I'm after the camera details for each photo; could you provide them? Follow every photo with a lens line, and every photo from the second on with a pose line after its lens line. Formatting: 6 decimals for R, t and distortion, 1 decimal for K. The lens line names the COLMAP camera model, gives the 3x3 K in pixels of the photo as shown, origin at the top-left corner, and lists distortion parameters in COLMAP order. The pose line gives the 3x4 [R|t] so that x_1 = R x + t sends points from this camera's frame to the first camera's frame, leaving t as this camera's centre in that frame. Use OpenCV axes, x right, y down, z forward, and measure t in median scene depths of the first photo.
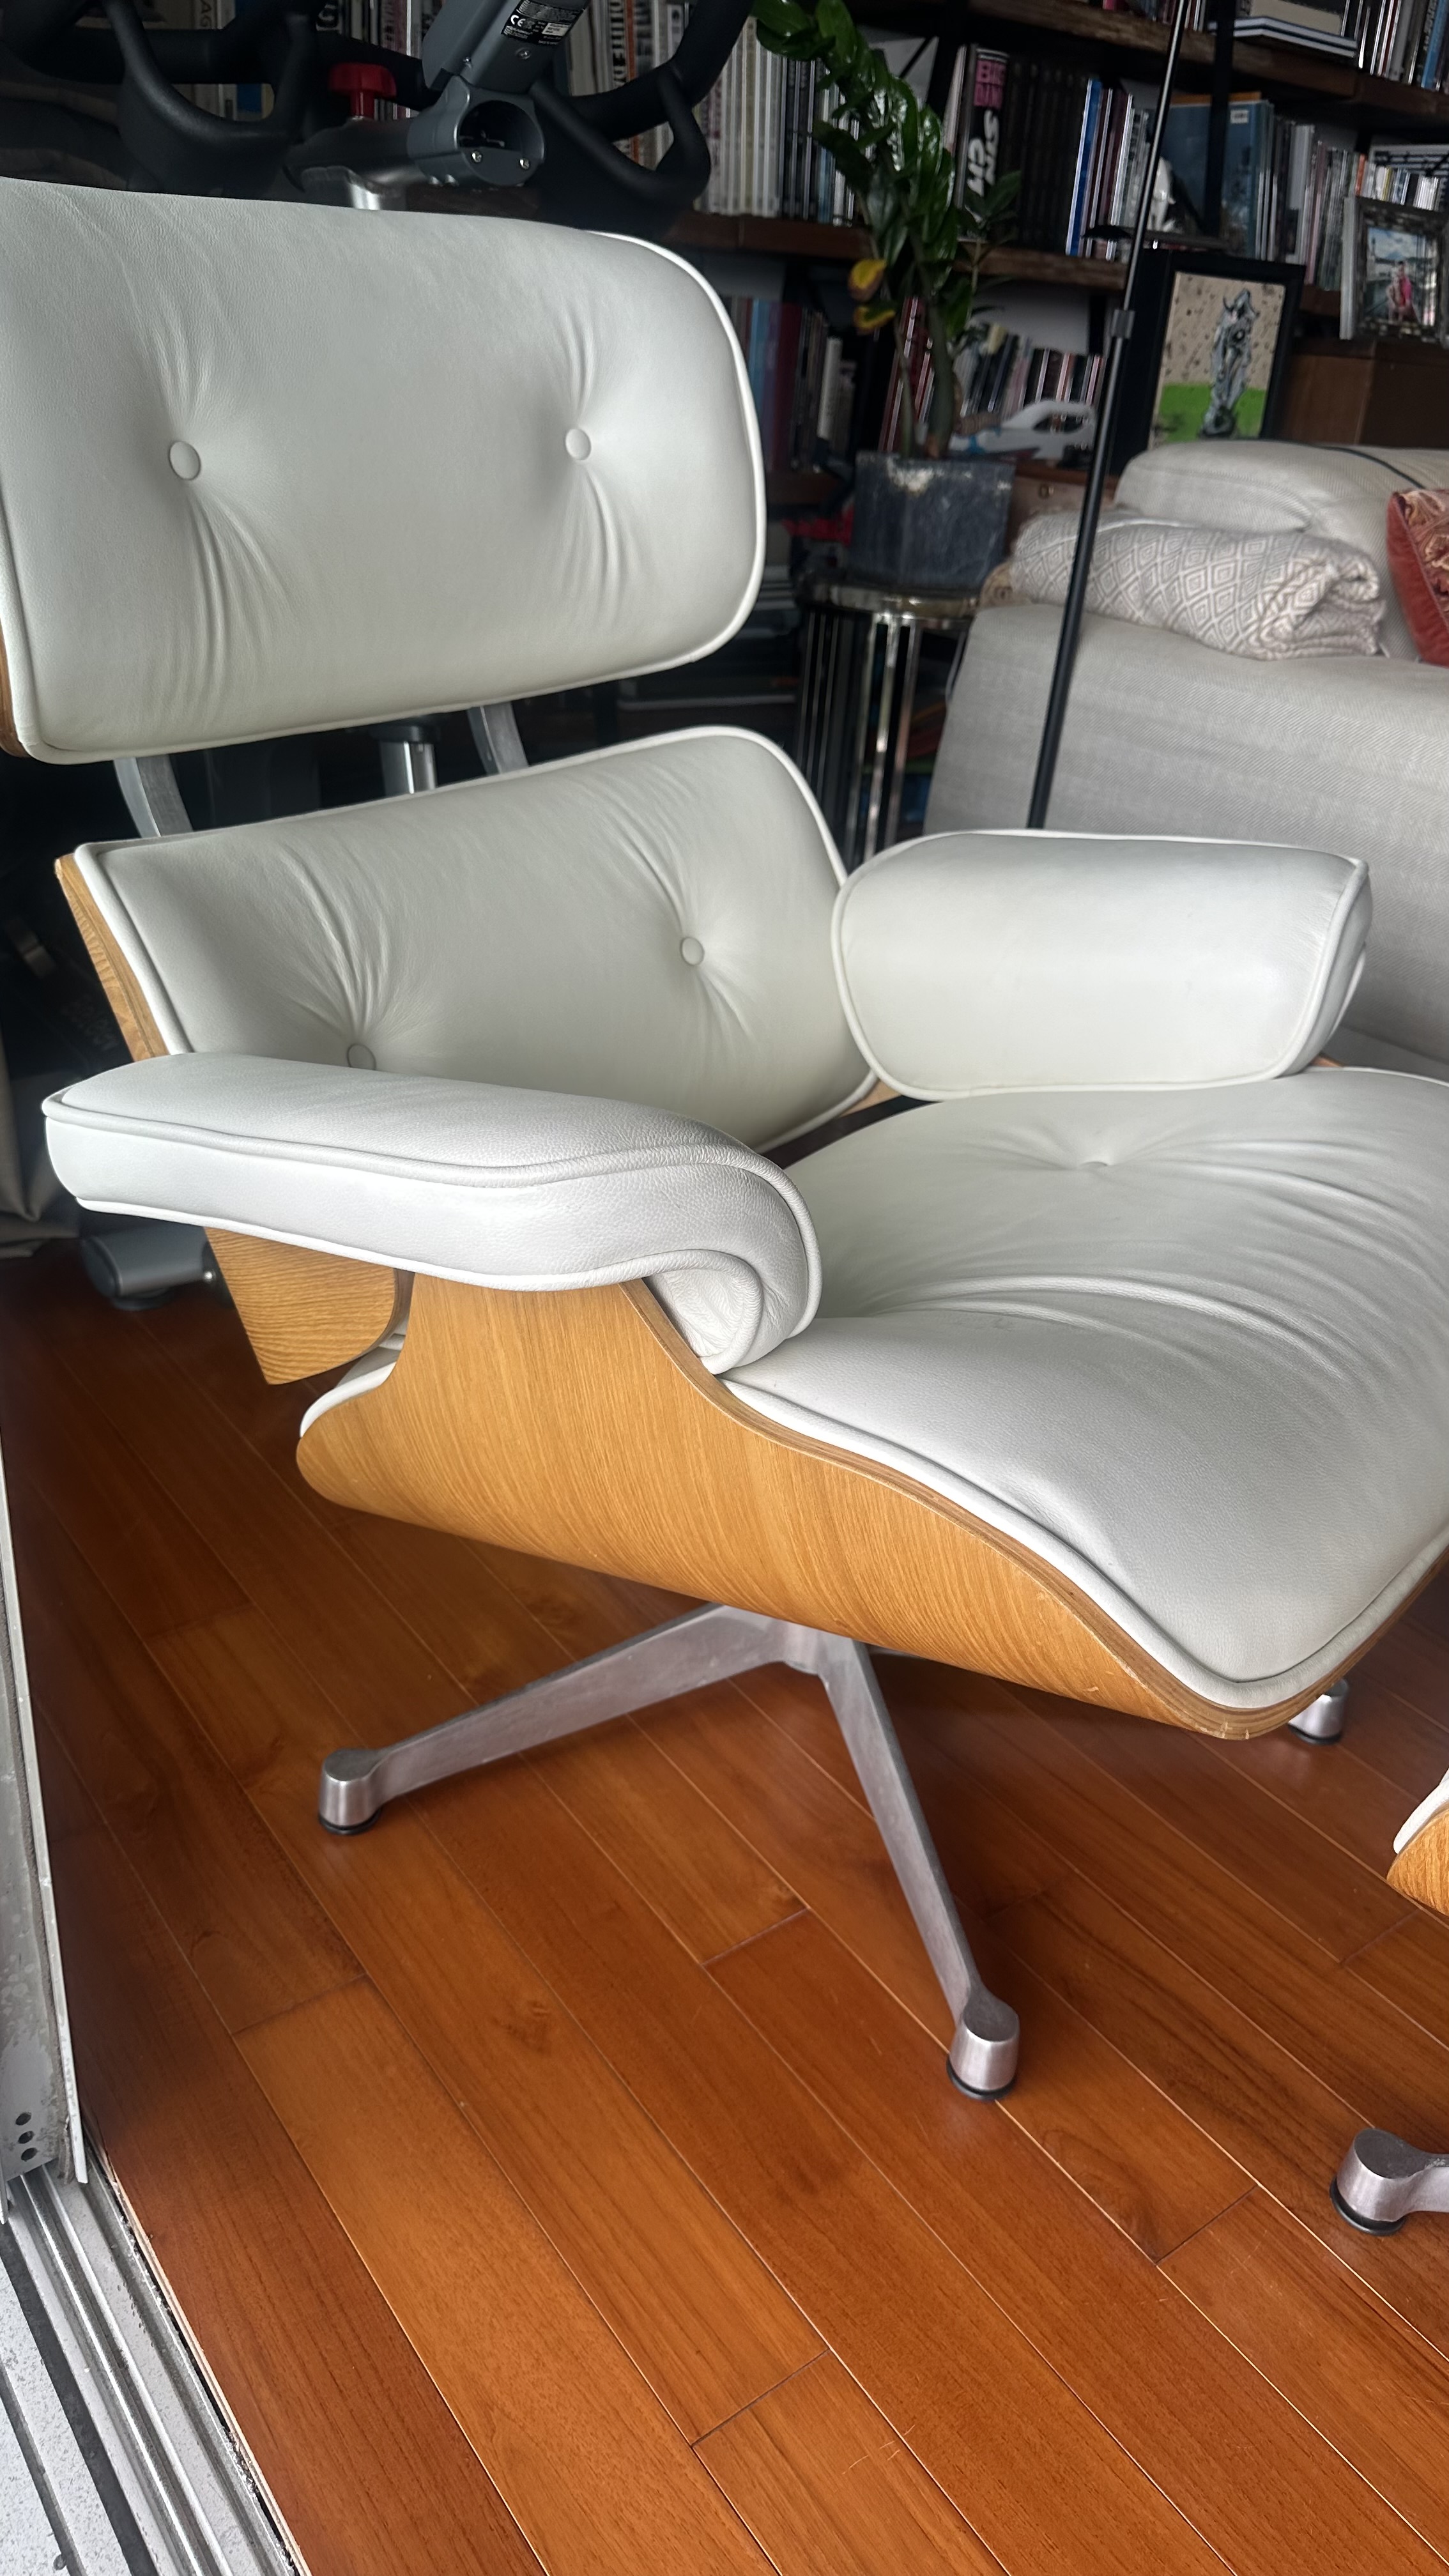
lens RADIAL K [[1765.5, 0, 724.5], [0, 1765.5, 1288.0], [0, 0, 1]] dist [-0.002834, -0.000640]
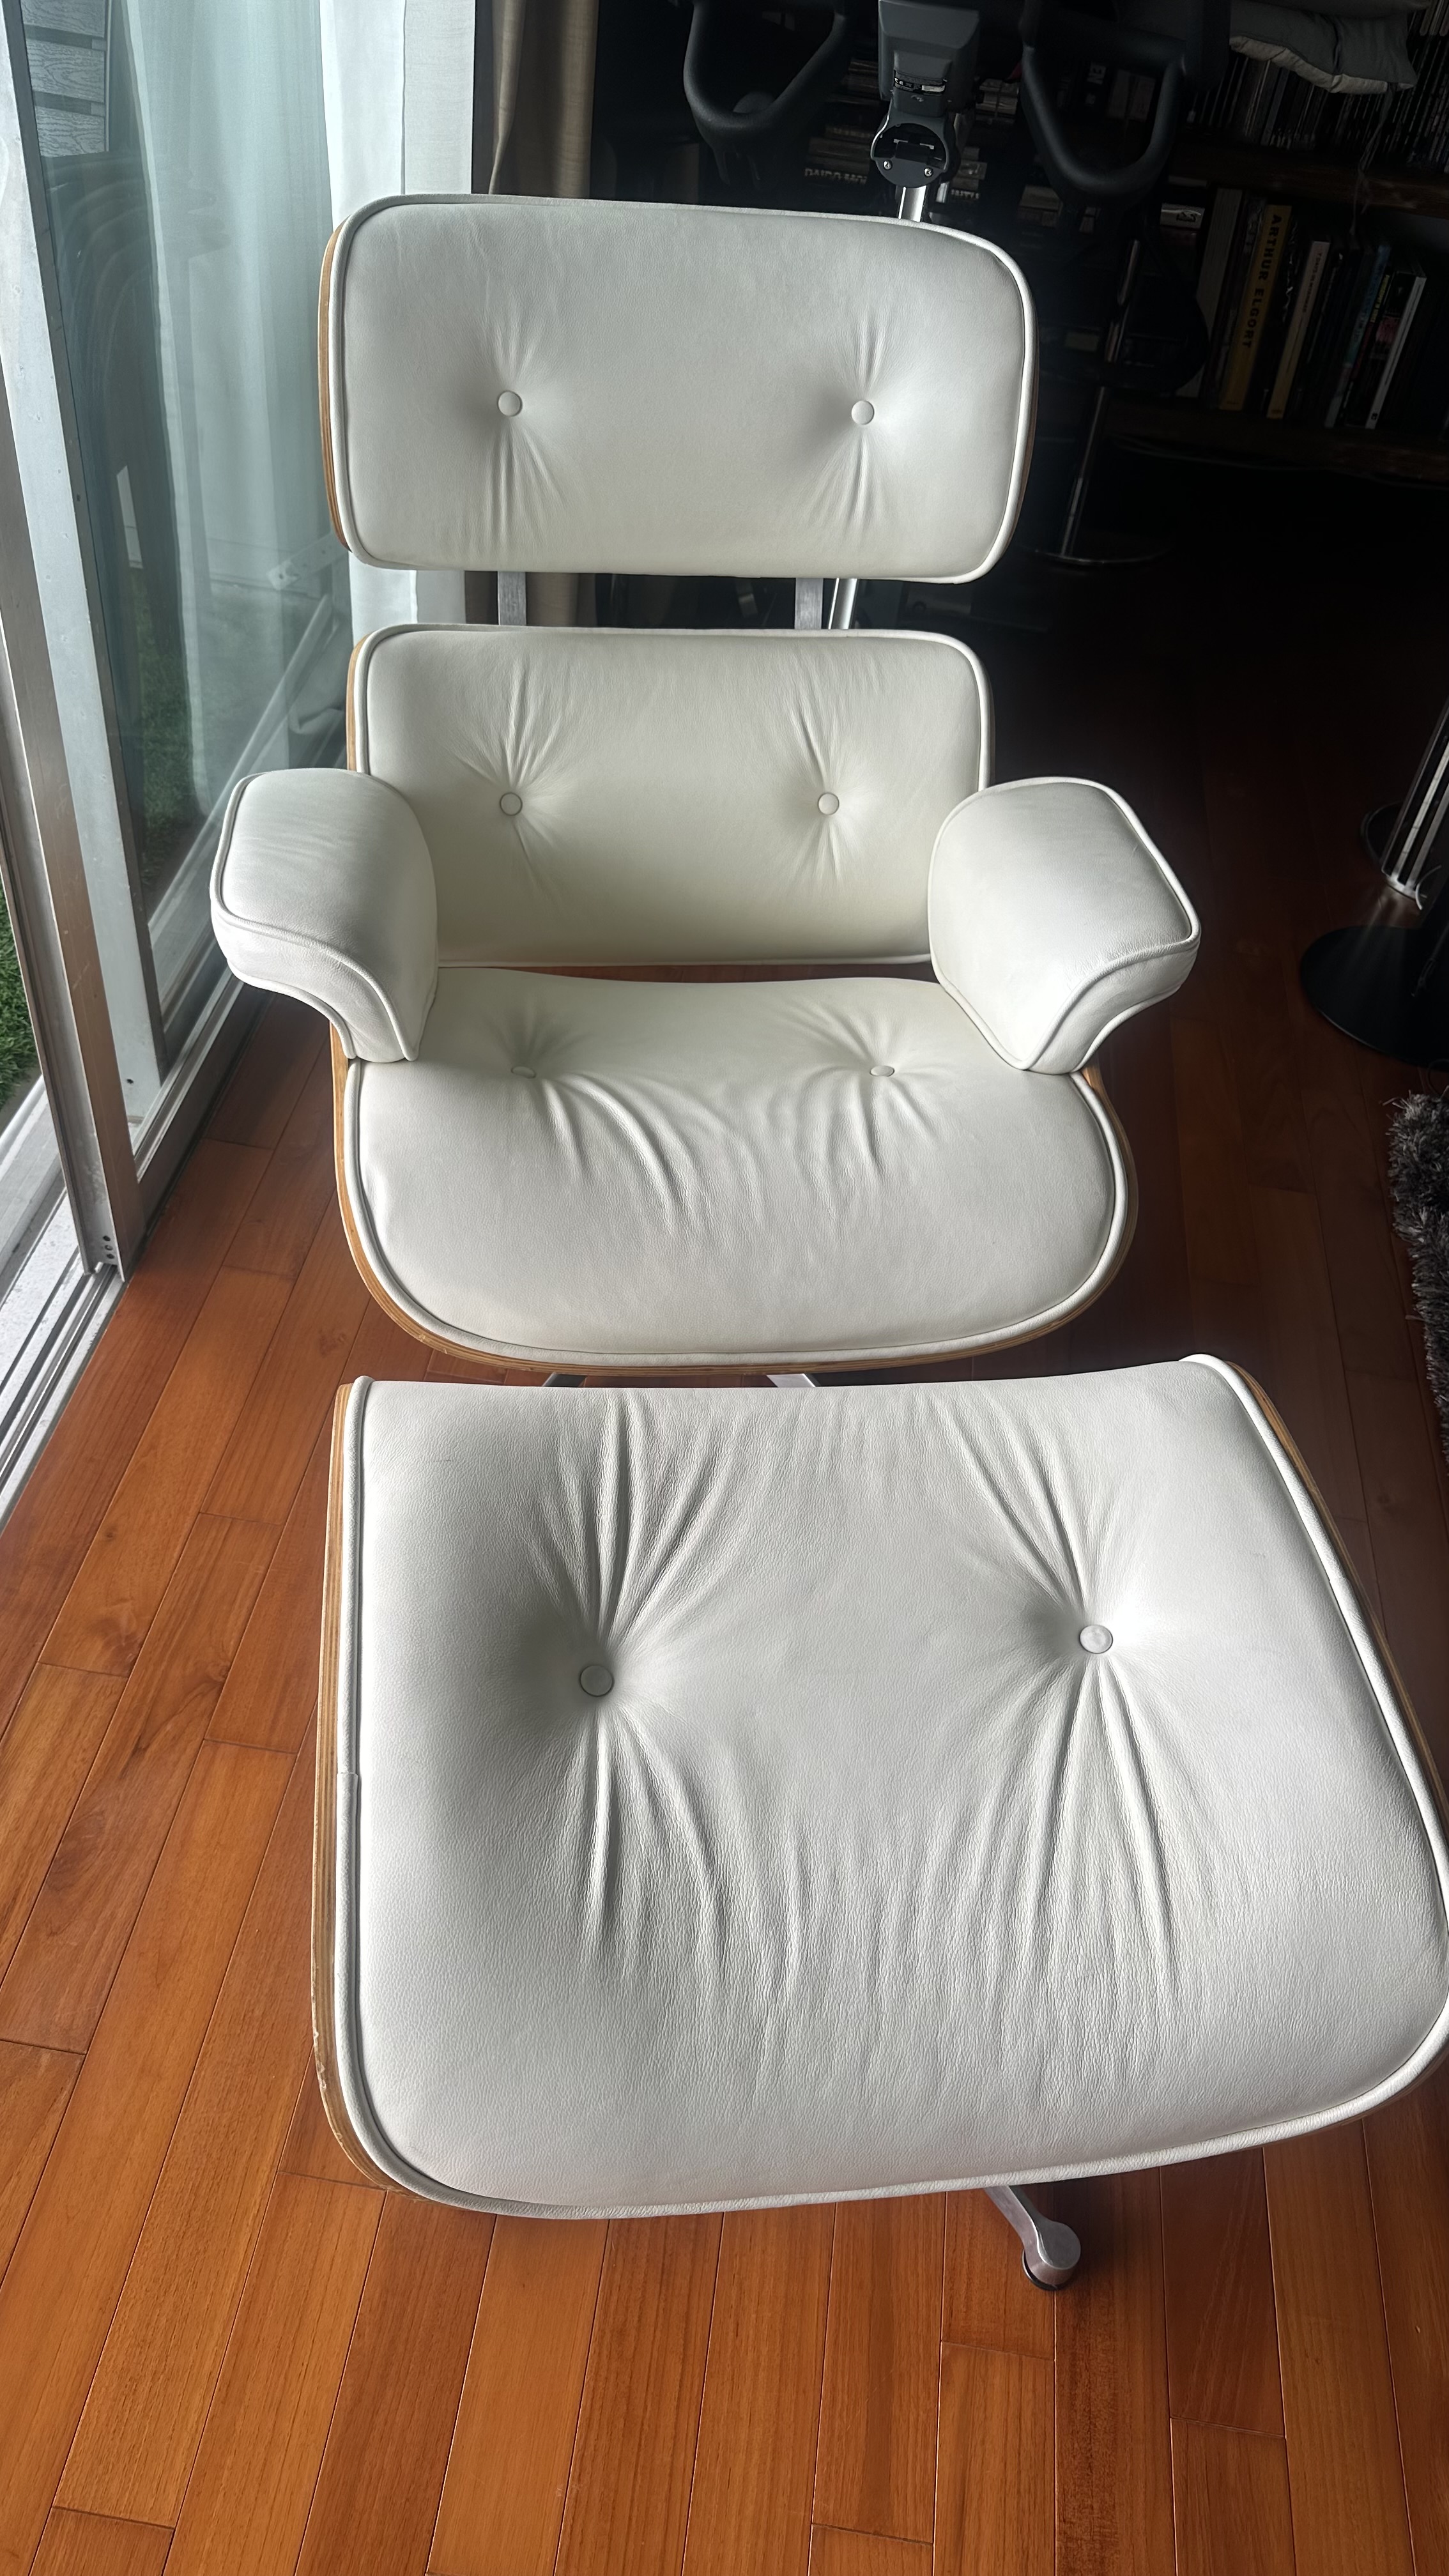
lens RADIAL K [[1756.1, 0, 724.5], [0, 1756.1, 1288.0], [0, 0, 1]] dist [0.006246, -0.000023]
pose [[0.737230, 0.503823, -0.450172, 0.938849], [-0.373810, 0.859178, 0.349398, -0.404705], [0.562813, -0.089308, 0.821746, -0.260488]]
